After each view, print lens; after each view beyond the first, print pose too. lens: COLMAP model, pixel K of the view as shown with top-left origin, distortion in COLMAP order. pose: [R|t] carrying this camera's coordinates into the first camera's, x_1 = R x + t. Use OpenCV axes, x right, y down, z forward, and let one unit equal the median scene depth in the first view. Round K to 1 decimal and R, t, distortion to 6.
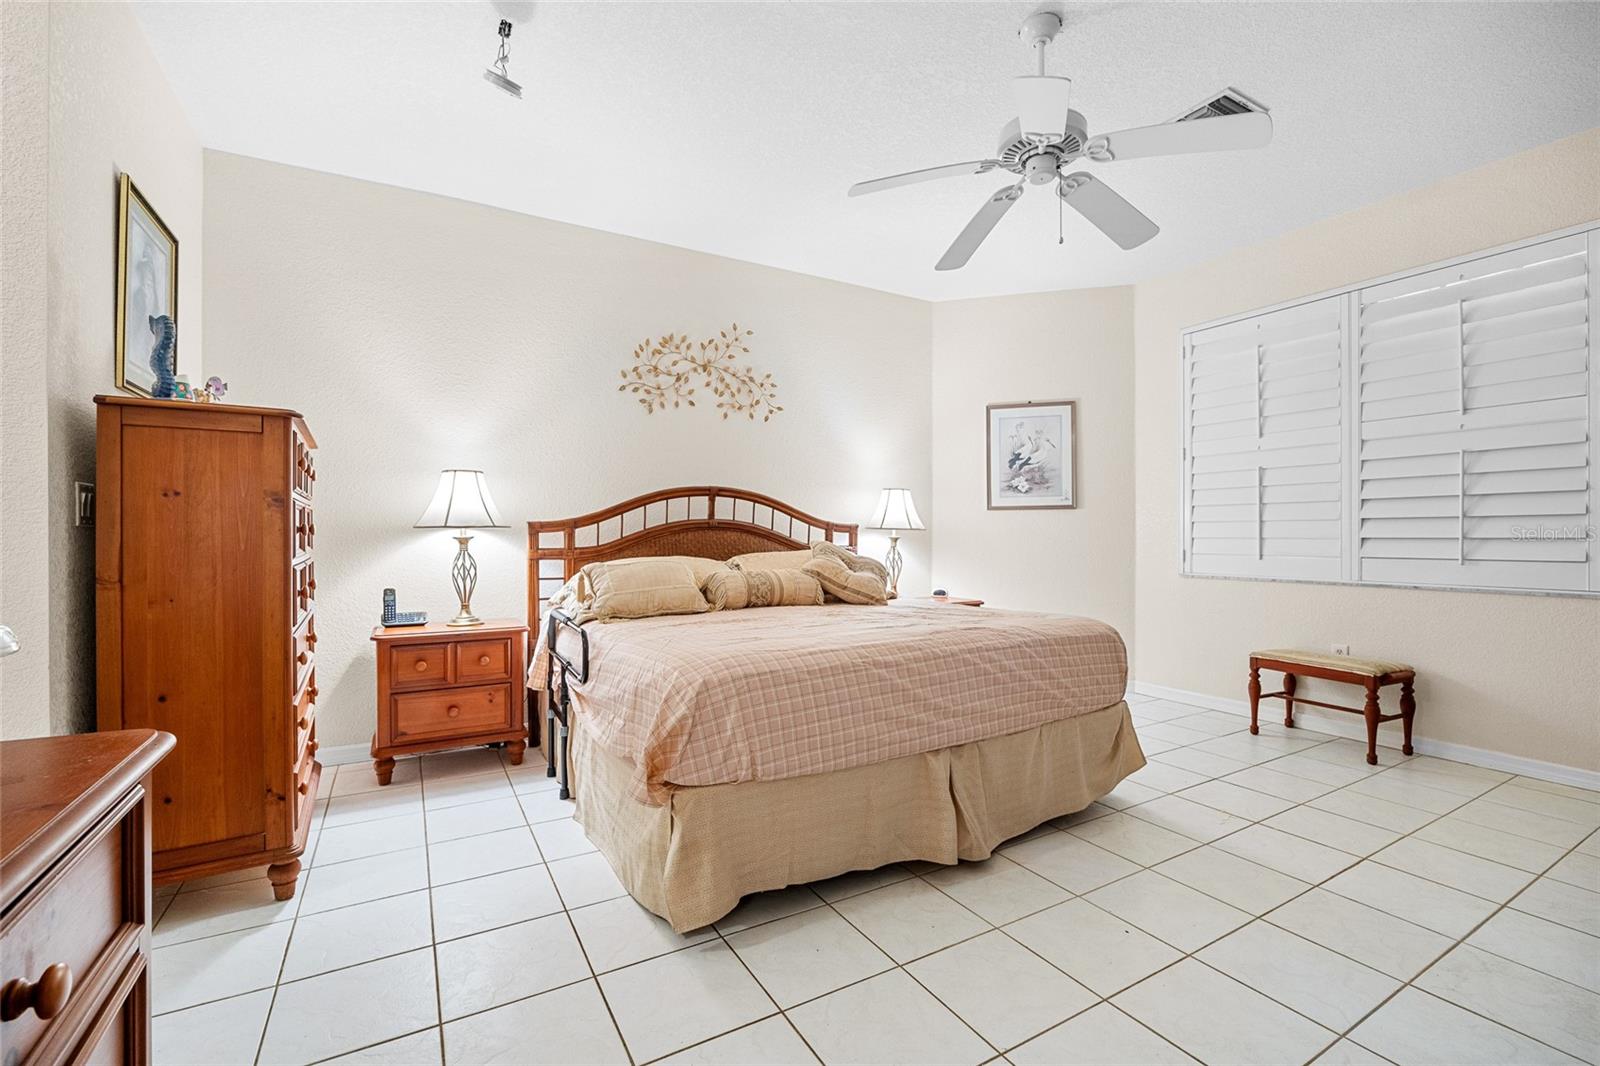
lens RADIAL K [[703.6, 0, 807.3], [0, 703.6, 533.7], [0, 0, 1]] dist [0.009141, 0.000037]
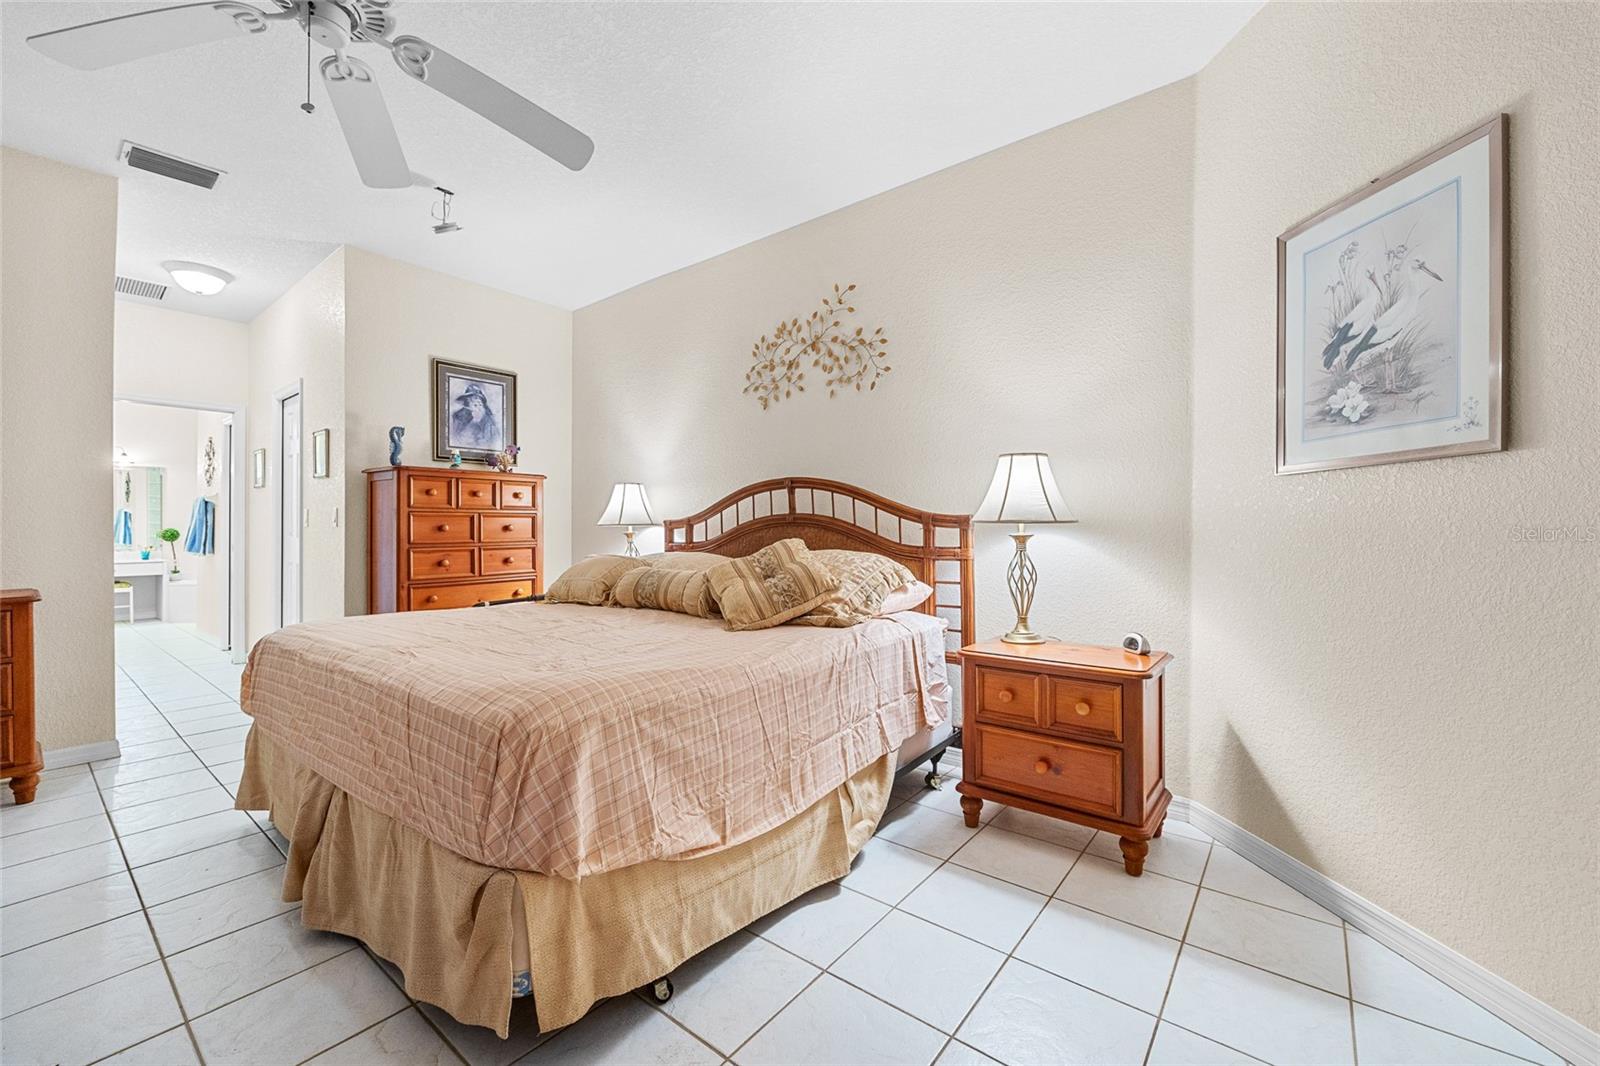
lens RADIAL K [[640.6, 0, 803.9], [0, 640.6, 530.5], [0, 0, 1]] dist [-0.004346, 0.000497]
pose [[0.365201, -0.001747, -0.930927, 0.608417], [-0.001645, 0.999995, -0.002522, 0.002888], [0.930927, 0.002453, 0.365197, 0.684101]]
